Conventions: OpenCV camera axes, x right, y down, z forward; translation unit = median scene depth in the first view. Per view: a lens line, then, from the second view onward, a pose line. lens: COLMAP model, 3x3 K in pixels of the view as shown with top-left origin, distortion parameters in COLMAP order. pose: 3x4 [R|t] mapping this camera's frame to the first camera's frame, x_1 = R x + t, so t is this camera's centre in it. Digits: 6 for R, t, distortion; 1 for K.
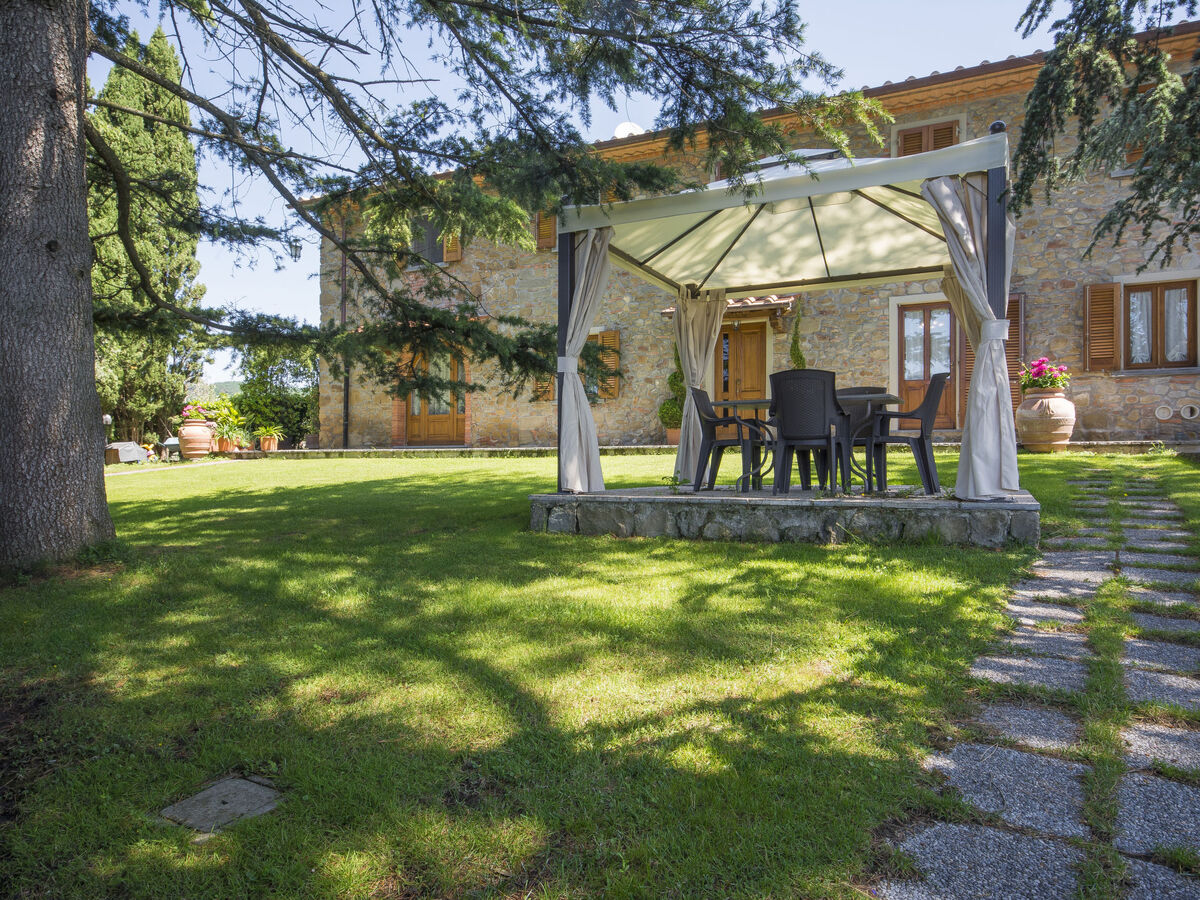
lens RADIAL K [[796.7, 0, 596.5], [0, 796.7, 449.7], [0, 0, 1]] dist [0.011537, 0.018302]
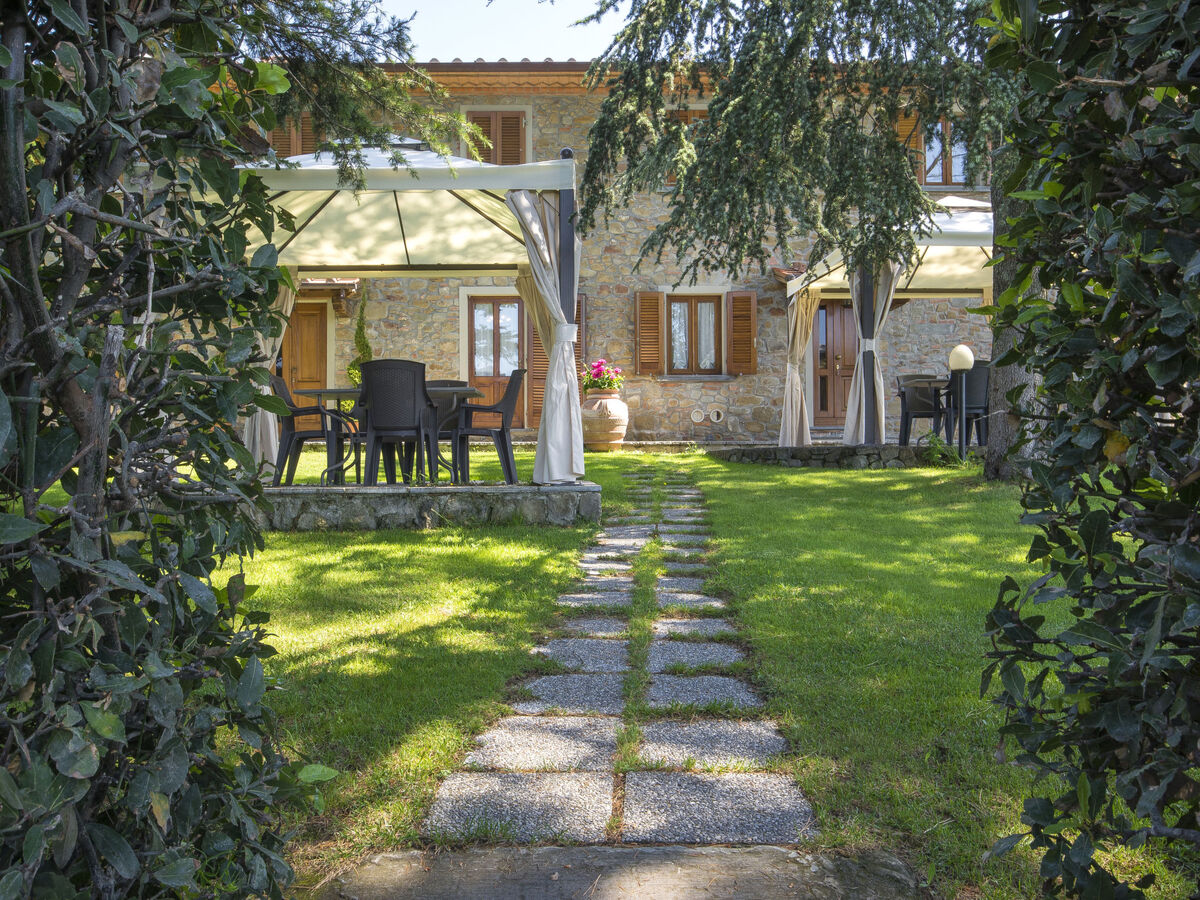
lens RADIAL K [[910.5, 0, 597.3], [0, 910.5, 451.6], [0, 0, 1]] dist [0.003921, 0.000769]
pose [[0.875537, -0.001372, 0.483148, -0.082521], [0.001130, 0.999999, 0.000792, 0.016741], [-0.483149, -0.000148, 0.875538, -0.141704]]
